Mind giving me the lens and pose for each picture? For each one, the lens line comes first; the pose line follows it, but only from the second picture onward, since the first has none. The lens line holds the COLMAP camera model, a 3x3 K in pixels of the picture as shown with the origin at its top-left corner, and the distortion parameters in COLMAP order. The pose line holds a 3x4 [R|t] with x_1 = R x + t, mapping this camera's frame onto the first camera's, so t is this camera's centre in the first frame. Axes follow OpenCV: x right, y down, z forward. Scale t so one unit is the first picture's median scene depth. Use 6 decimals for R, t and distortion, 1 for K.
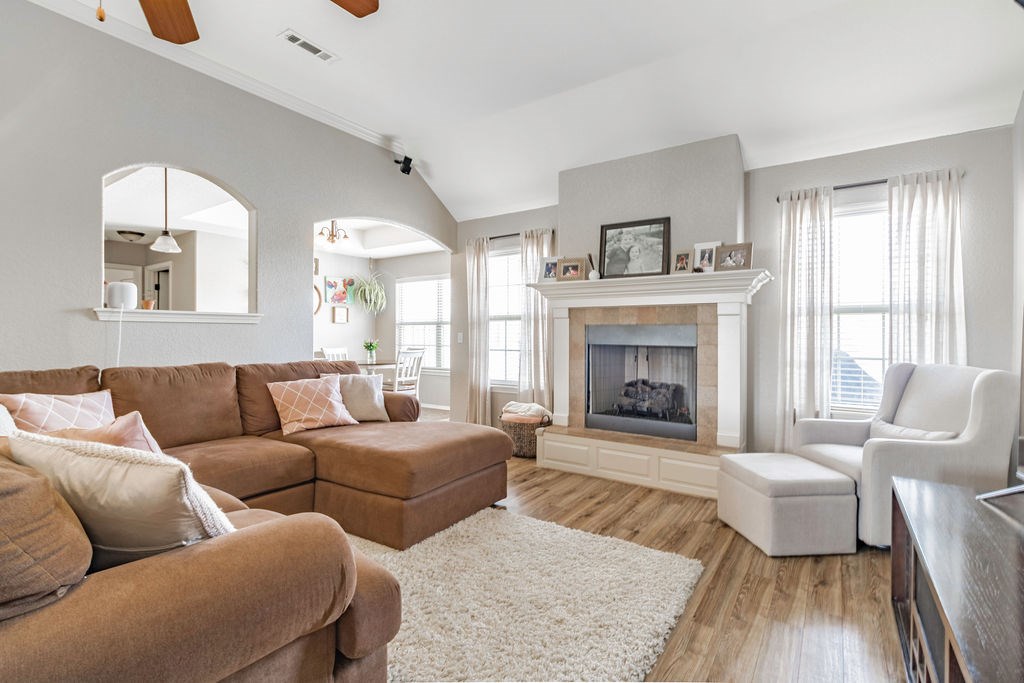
lens RADIAL K [[470.0, 0, 519.0], [0, 470.0, 336.6], [0, 0, 1]] dist [0.000814, 0.001396]
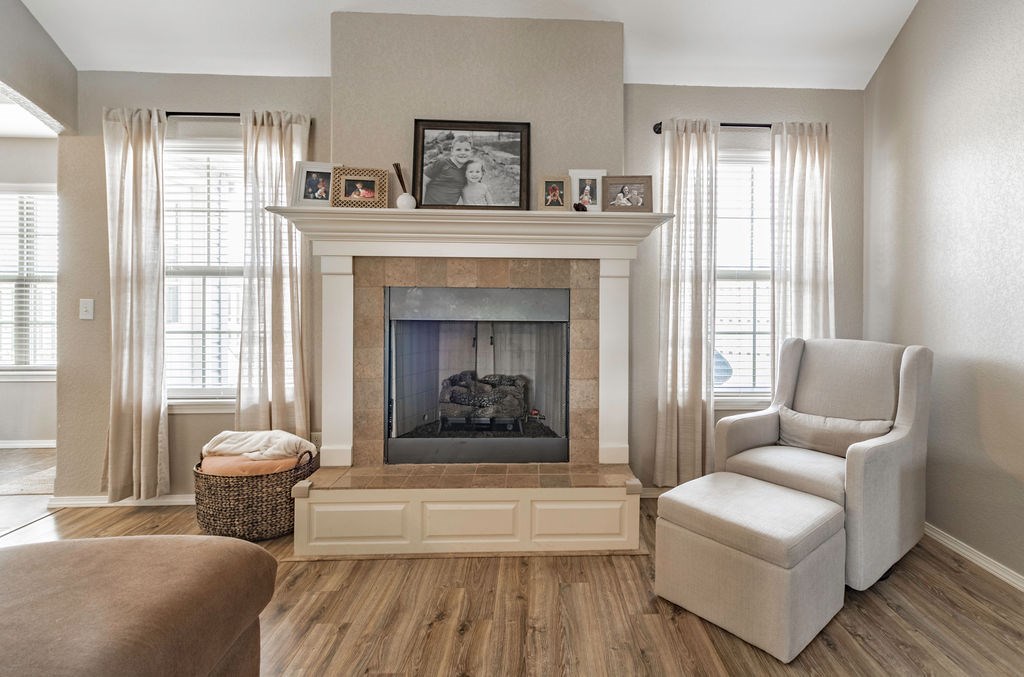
lens RADIAL K [[502.4, 0, 558.8], [0, 502.4, 306.5], [0, 0, 1]] dist [-0.002047, 0.000739]
pose [[0.799437, 0.000313, 0.600750, -0.062715], [-0.000778, 1.000000, 0.000514, -0.001067], [-0.600749, -0.000879, 0.799437, 0.392312]]
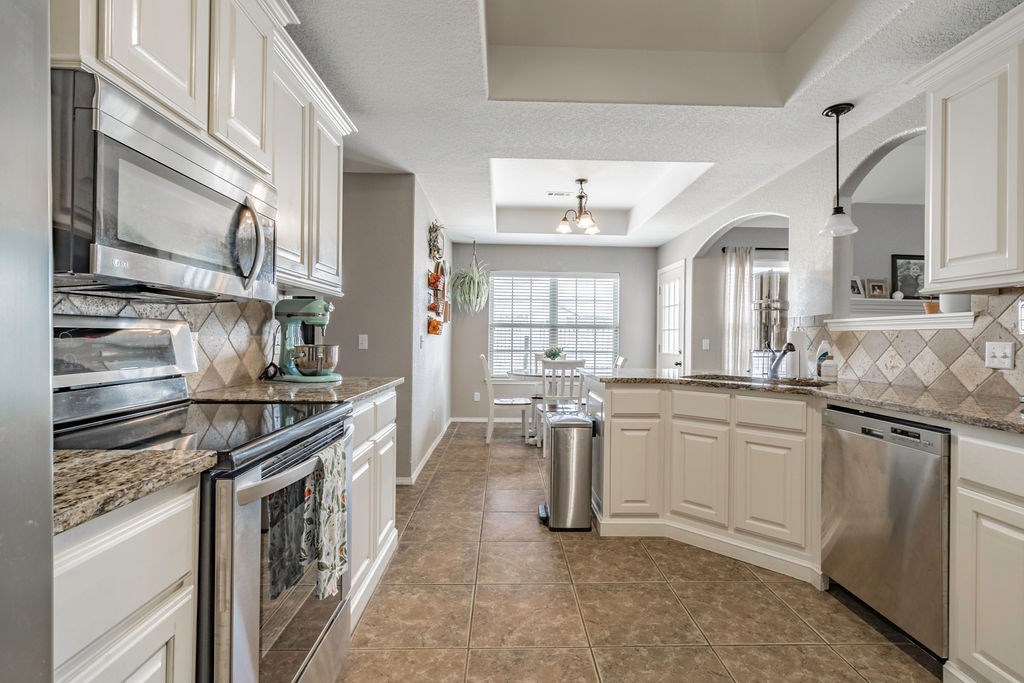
lens RADIAL K [[470.0, 0, 519.0], [0, 470.0, 336.6], [0, 0, 1]] dist [0.000814, 0.001396]
pose [[0.809866, 0.009866, 0.586533, -1.368982], [-0.008897, 0.999950, -0.004535, -0.008042], [-0.586548, -0.001546, 0.809913, 0.589308]]
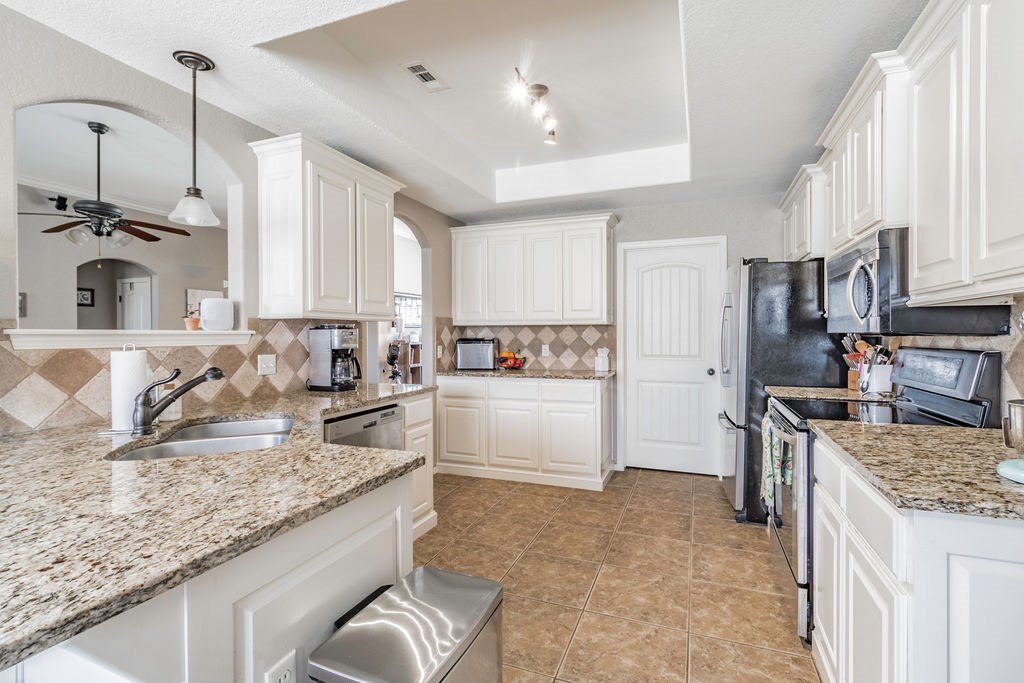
lens RADIAL K [[470.0, 0, 519.0], [0, 470.0, 336.6], [0, 0, 1]] dist [0.000814, 0.001396]
pose [[-0.973495, 0.004259, -0.228667, -0.859235], [0.002480, 0.999964, 0.008068, -0.038873], [0.228693, 0.007287, -0.973471, 1.413988]]
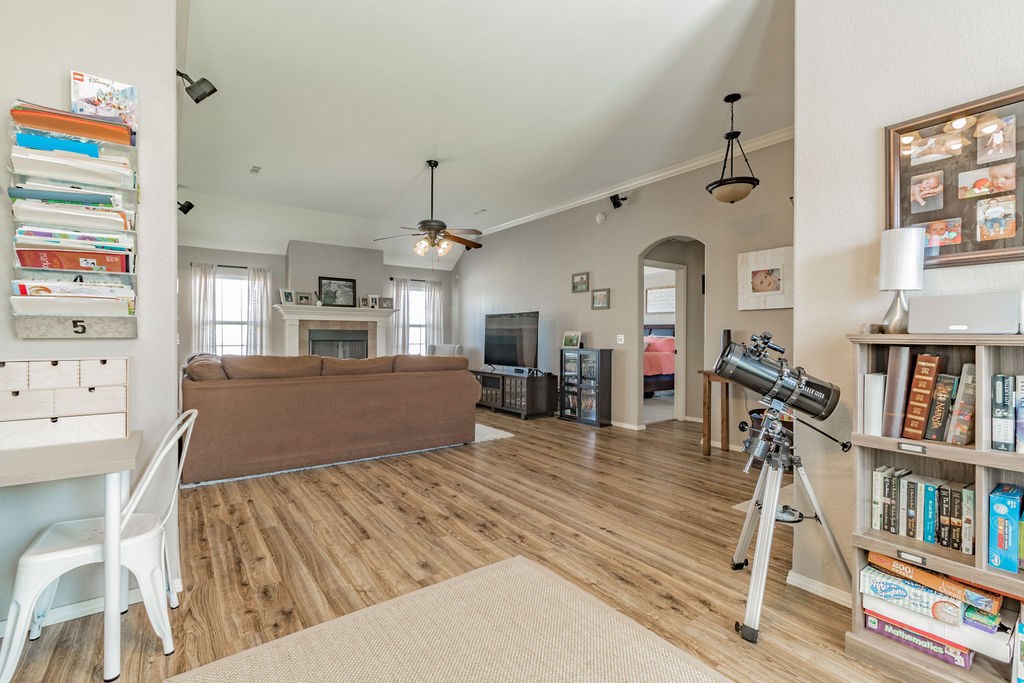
lens RADIAL K [[470.0, 0, 519.0], [0, 470.0, 336.6], [0, 0, 1]] dist [0.000814, 0.001396]
pose [[0.330627, -0.002696, 0.943758, -1.363033], [0.002045, 0.999996, 0.002140, 0.000633], [-0.943759, 0.001223, 0.330631, -0.382247]]
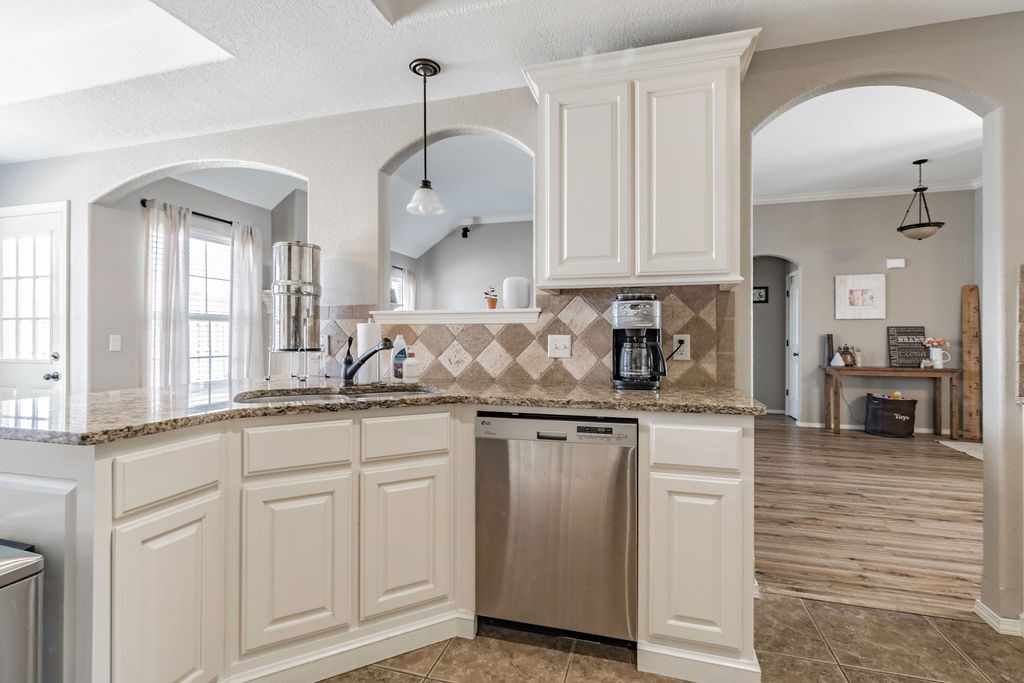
lens RADIAL K [[470.0, 0, 519.0], [0, 470.0, 336.6], [0, 0, 1]] dist [0.000814, 0.001396]
pose [[-0.310007, -0.000323, 0.950734, -1.203325], [0.001486, 0.999999, 0.000824, -0.007848], [-0.950733, 0.001668, -0.310006, 0.922003]]
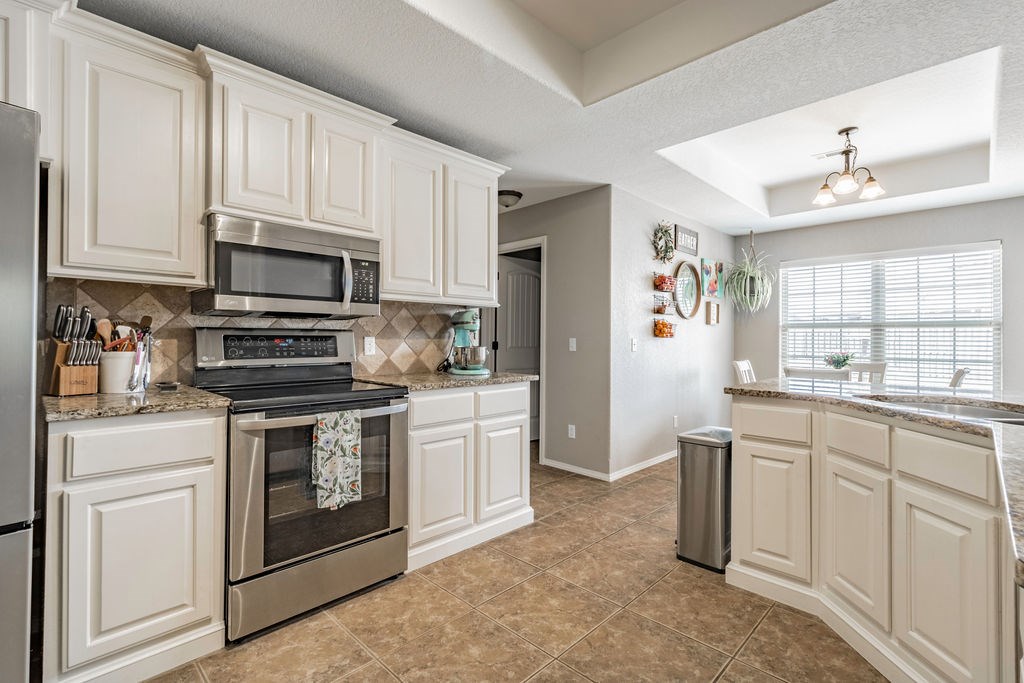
lens RADIAL K [[470.0, 0, 519.0], [0, 470.0, 336.6], [0, 0, 1]] dist [0.000814, 0.001396]
pose [[0.984507, 0.003470, -0.175313, -1.012797], [-0.005052, 0.999950, -0.008576, -0.007333], [0.175274, 0.009329, 0.984475, 0.478946]]
